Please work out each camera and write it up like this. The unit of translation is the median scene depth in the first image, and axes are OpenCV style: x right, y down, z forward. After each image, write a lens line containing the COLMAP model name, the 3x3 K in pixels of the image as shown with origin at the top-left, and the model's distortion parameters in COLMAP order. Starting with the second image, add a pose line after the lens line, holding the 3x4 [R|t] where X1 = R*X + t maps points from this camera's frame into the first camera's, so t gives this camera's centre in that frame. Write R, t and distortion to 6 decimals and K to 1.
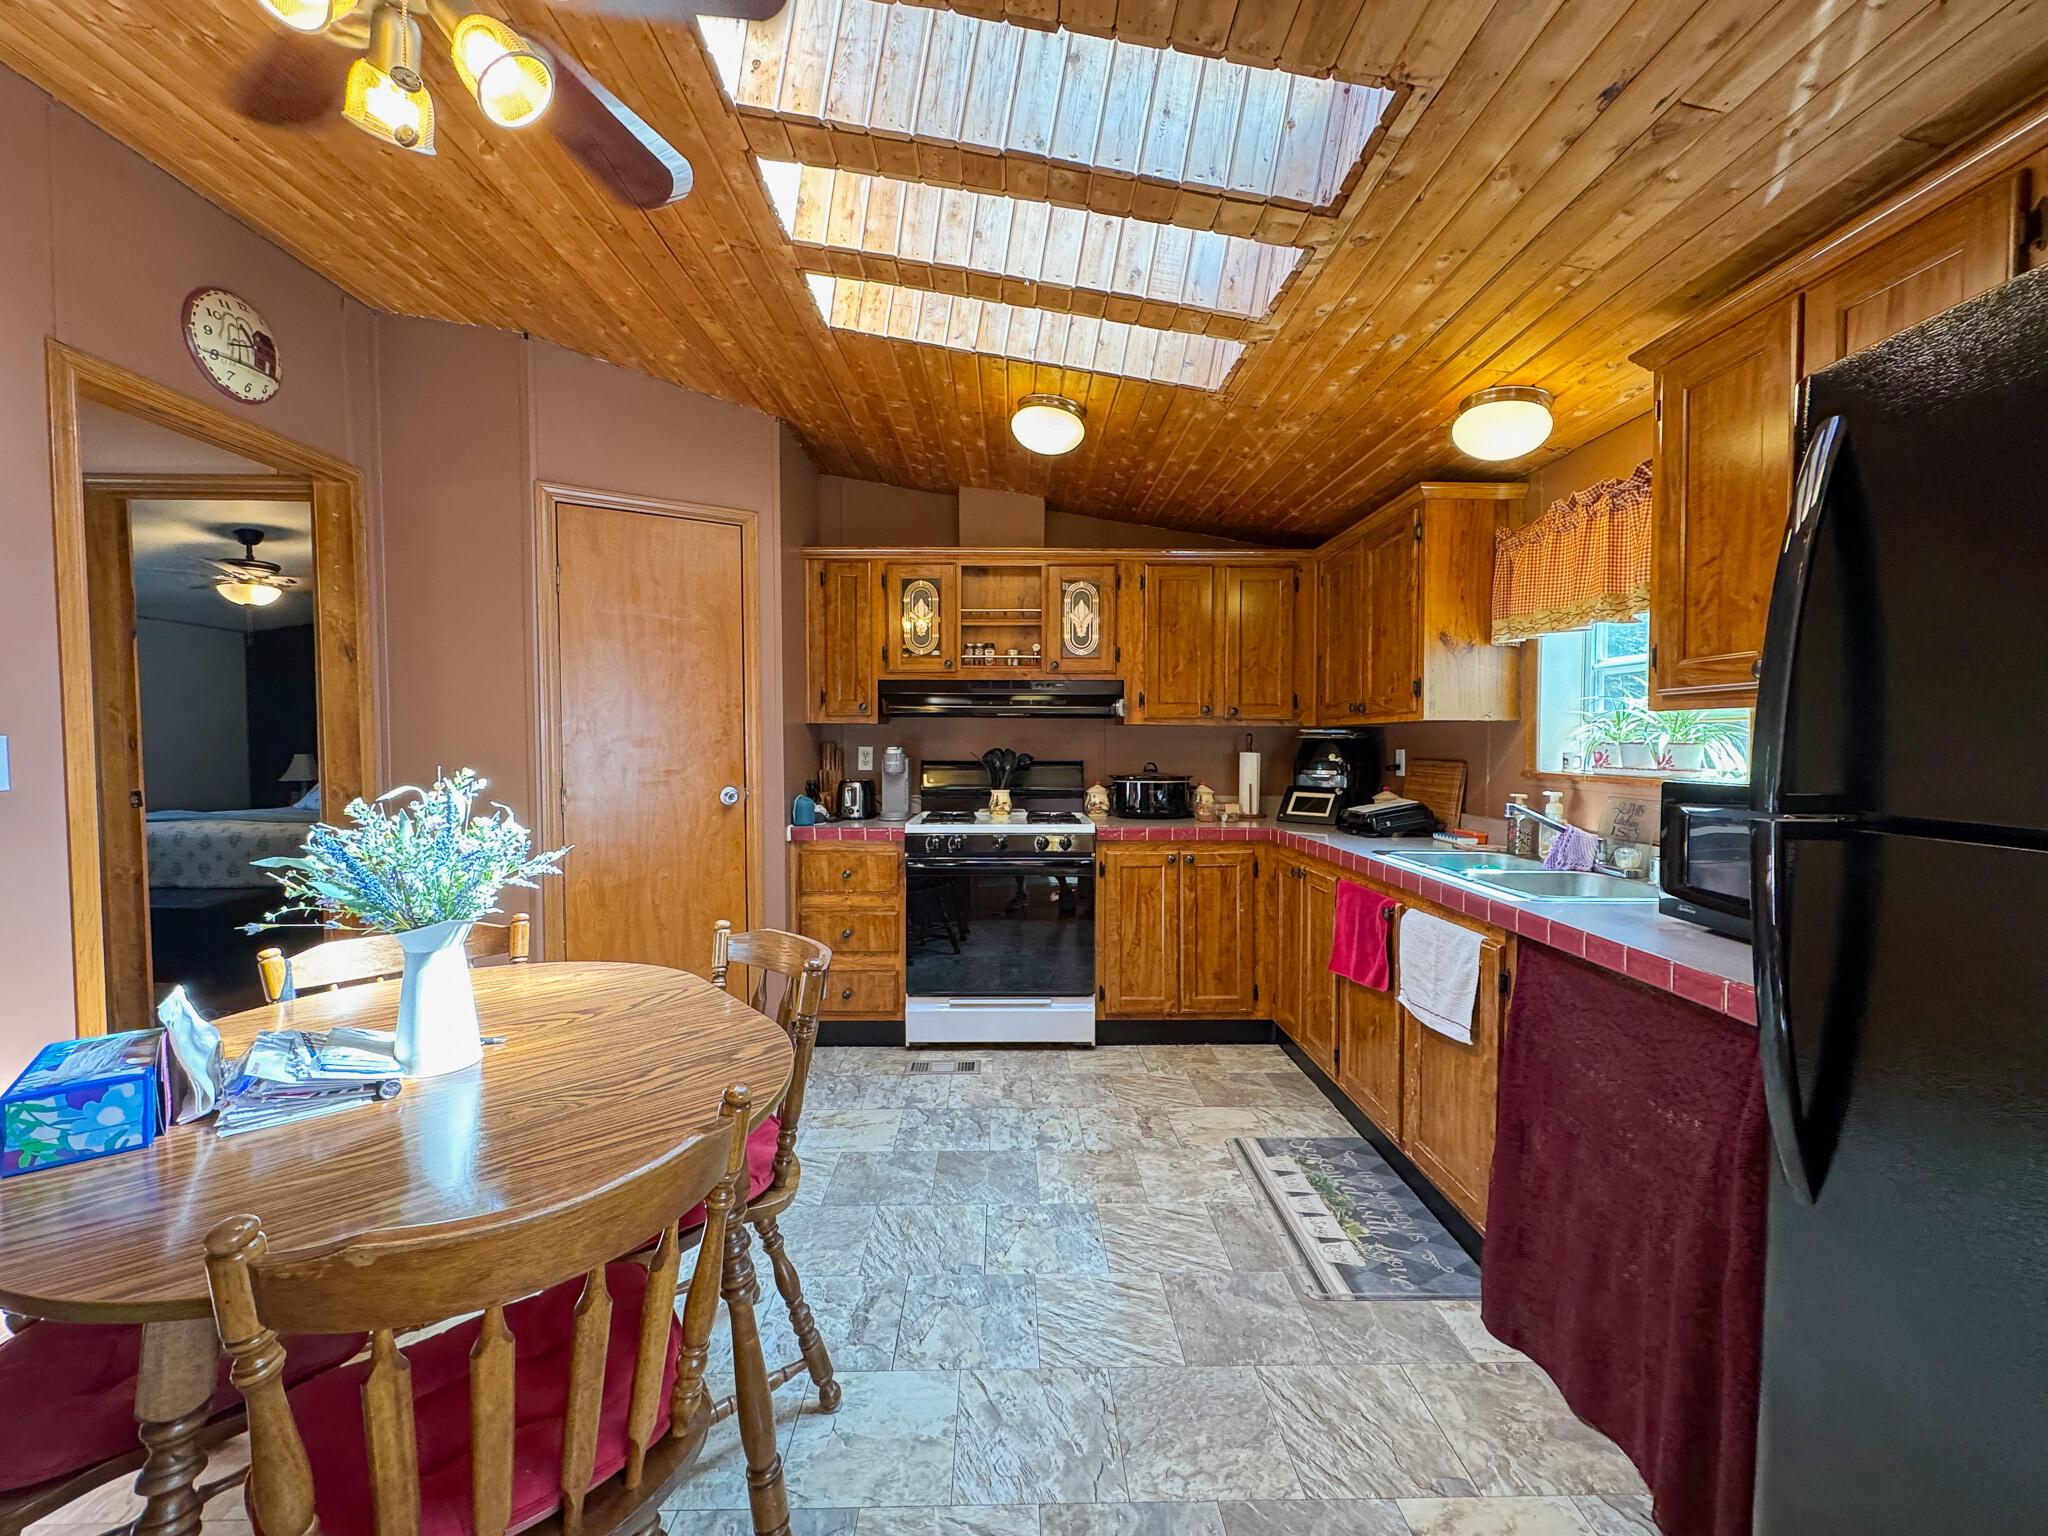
lens RADIAL K [[820.1, 0, 1024.0], [0, 820.1, 768.0], [0, 0, 1]] dist [-0.000211, -0.000280]
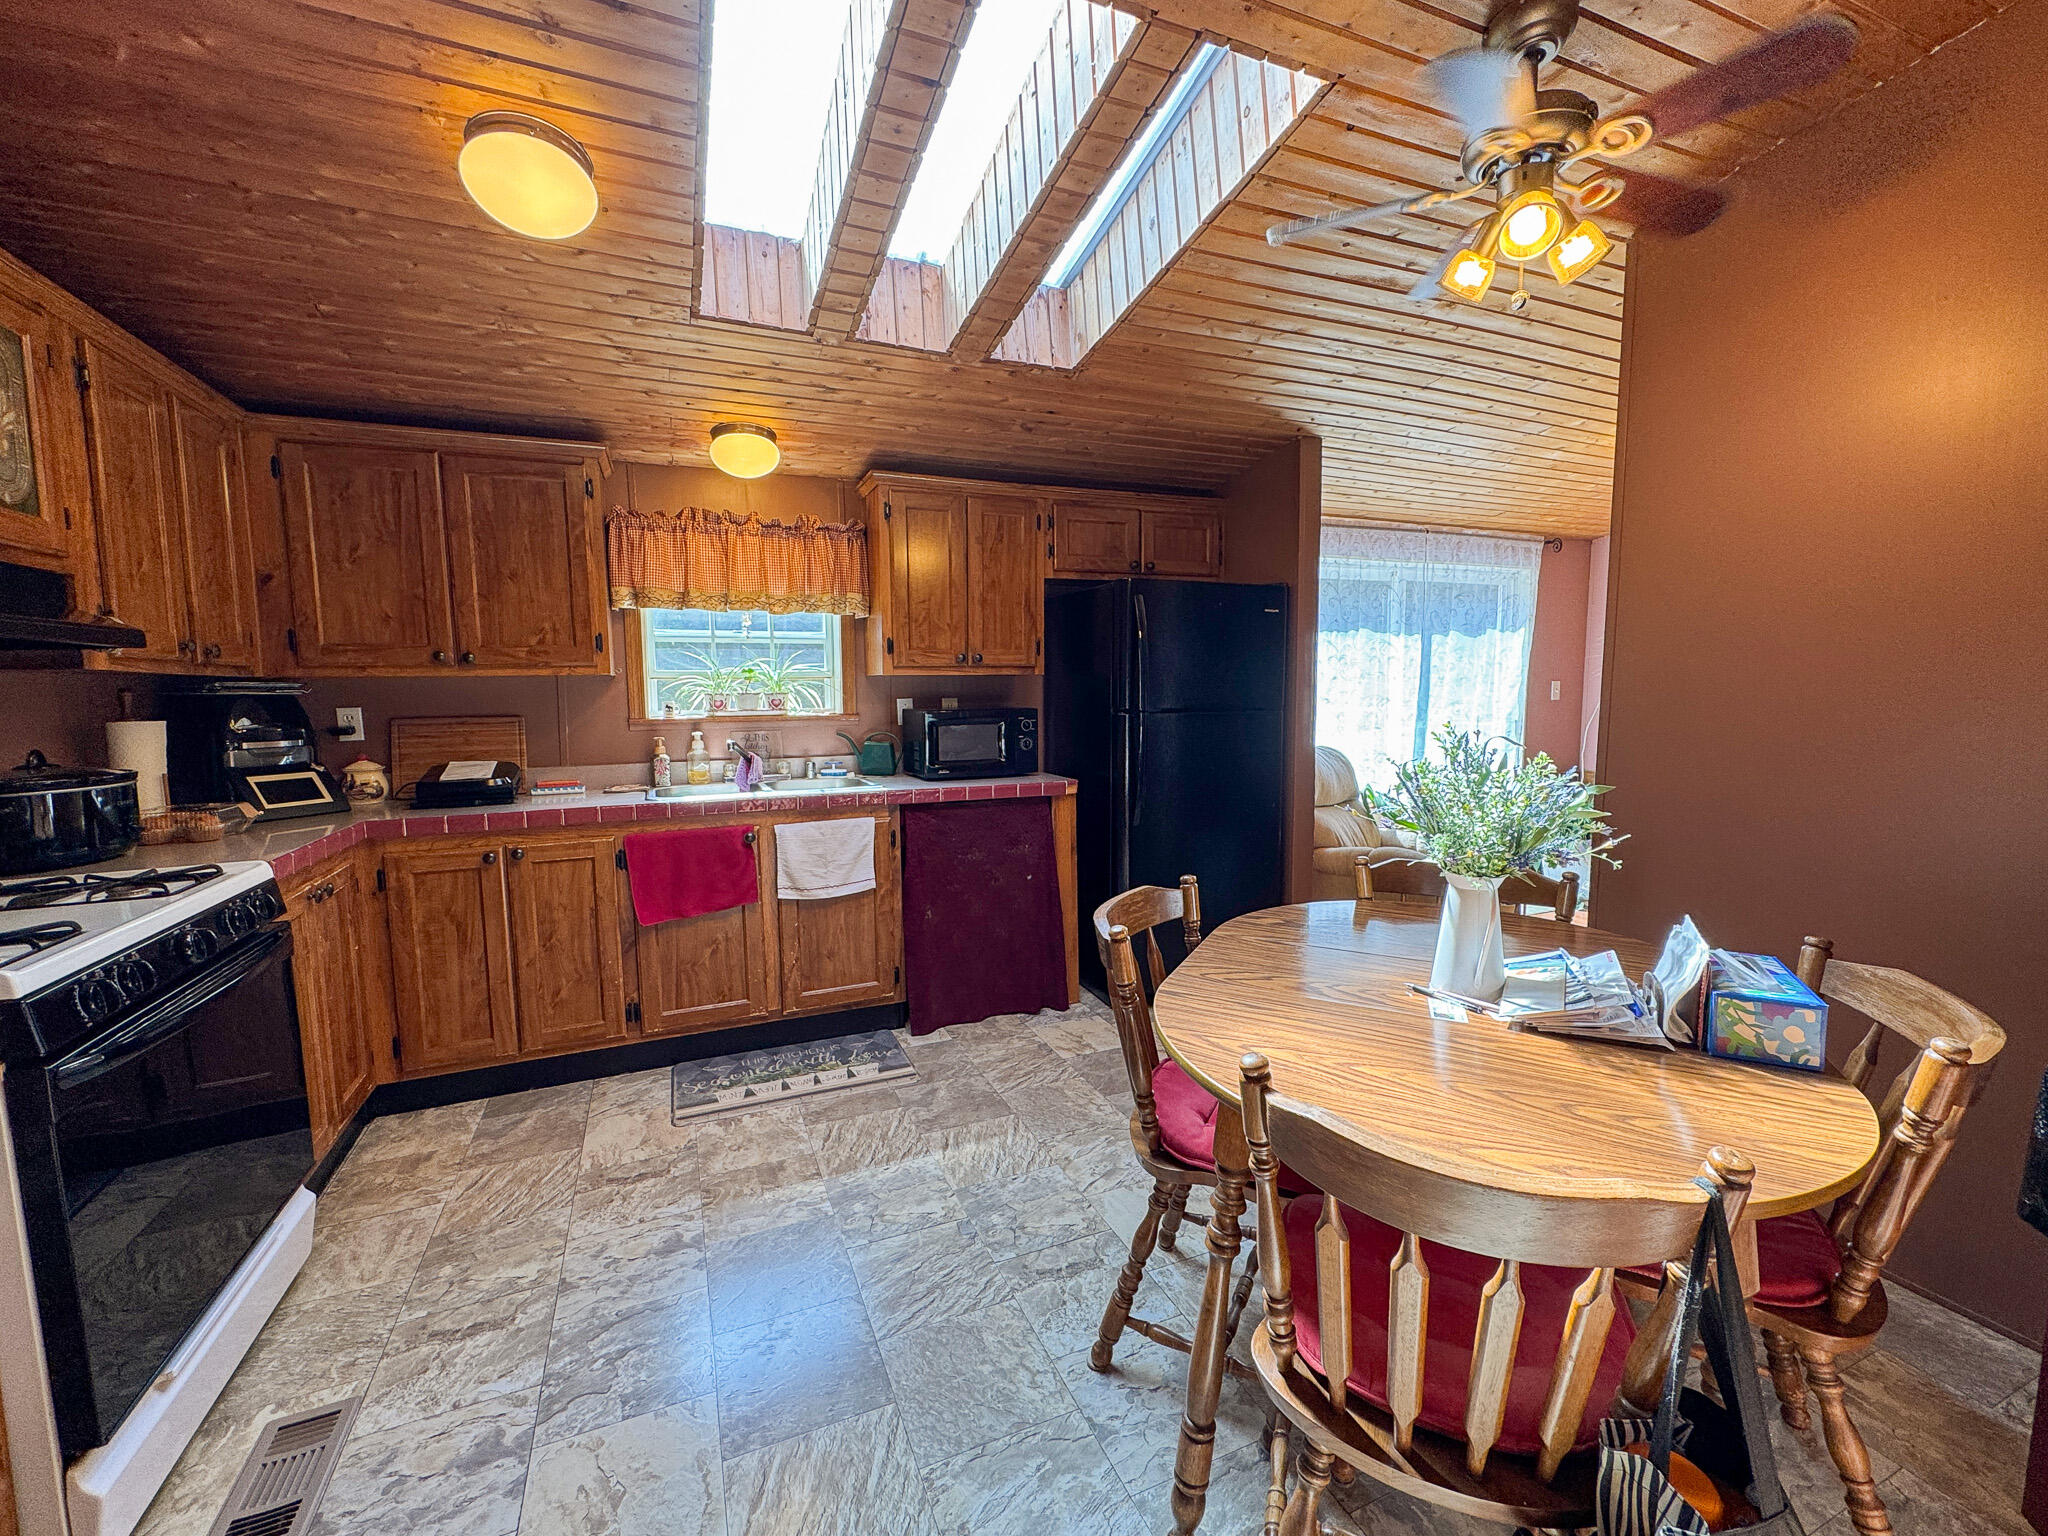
lens RADIAL K [[820.1, 0, 1024.0], [0, 820.1, 768.0], [0, 0, 1]] dist [-0.000211, -0.000280]
pose [[-0.351742, -0.091916, 0.931574, -0.800980], [0.041796, 0.992633, 0.113722, -0.043186], [-0.935164, 0.078937, -0.345309, 1.022502]]
